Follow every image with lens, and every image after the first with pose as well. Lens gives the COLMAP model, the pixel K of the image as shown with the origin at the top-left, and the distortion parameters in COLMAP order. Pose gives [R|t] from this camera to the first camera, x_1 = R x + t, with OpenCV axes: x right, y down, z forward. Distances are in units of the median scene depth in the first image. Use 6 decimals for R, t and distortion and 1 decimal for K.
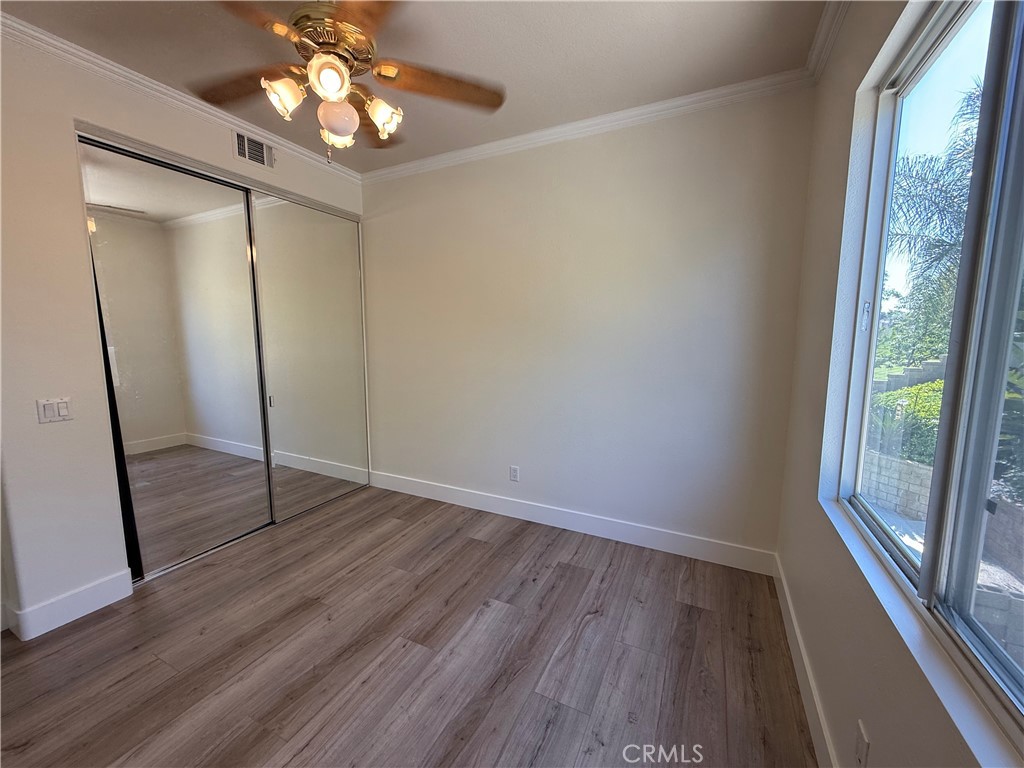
lens RADIAL K [[407.4, 0, 504.3], [0, 407.4, 385.3], [0, 0, 1]] dist [0.000729, 0.000024]
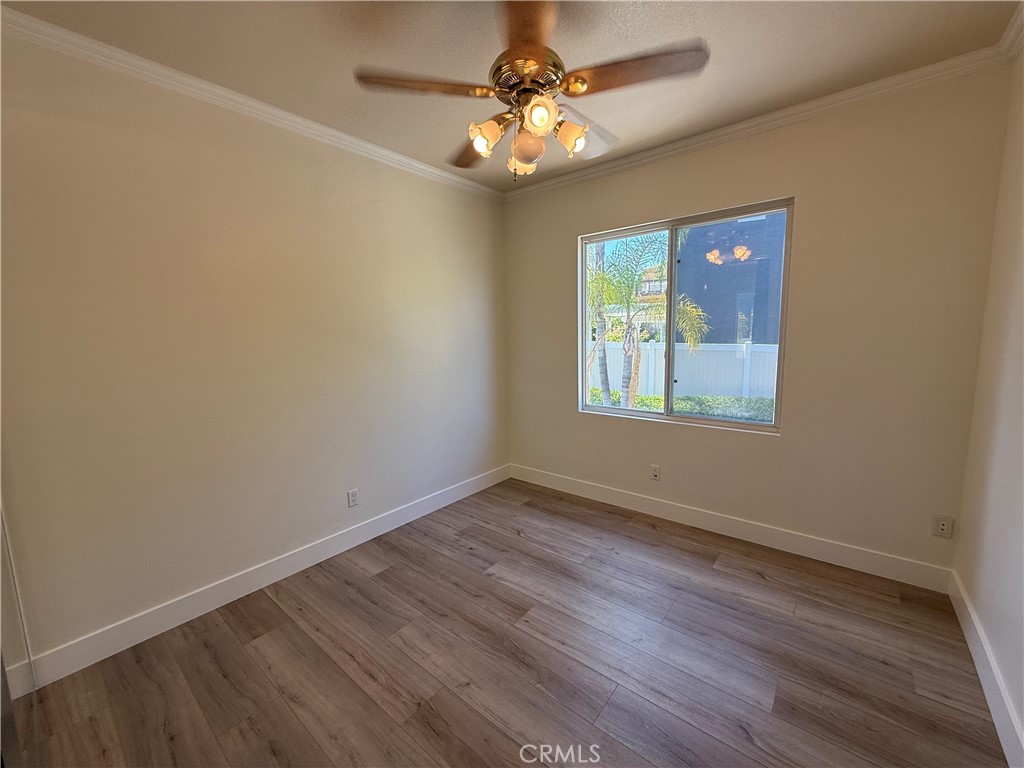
lens RADIAL K [[407.4, 0, 512.7], [0, 407.4, 383.1], [0, 0, 1]] dist [0.000729, 0.000024]
pose [[0.221258, -0.127660, 0.966824, -0.958971], [0.146839, 0.984453, 0.096383, -0.091283], [-0.964097, 0.120642, 0.236564, 0.529519]]
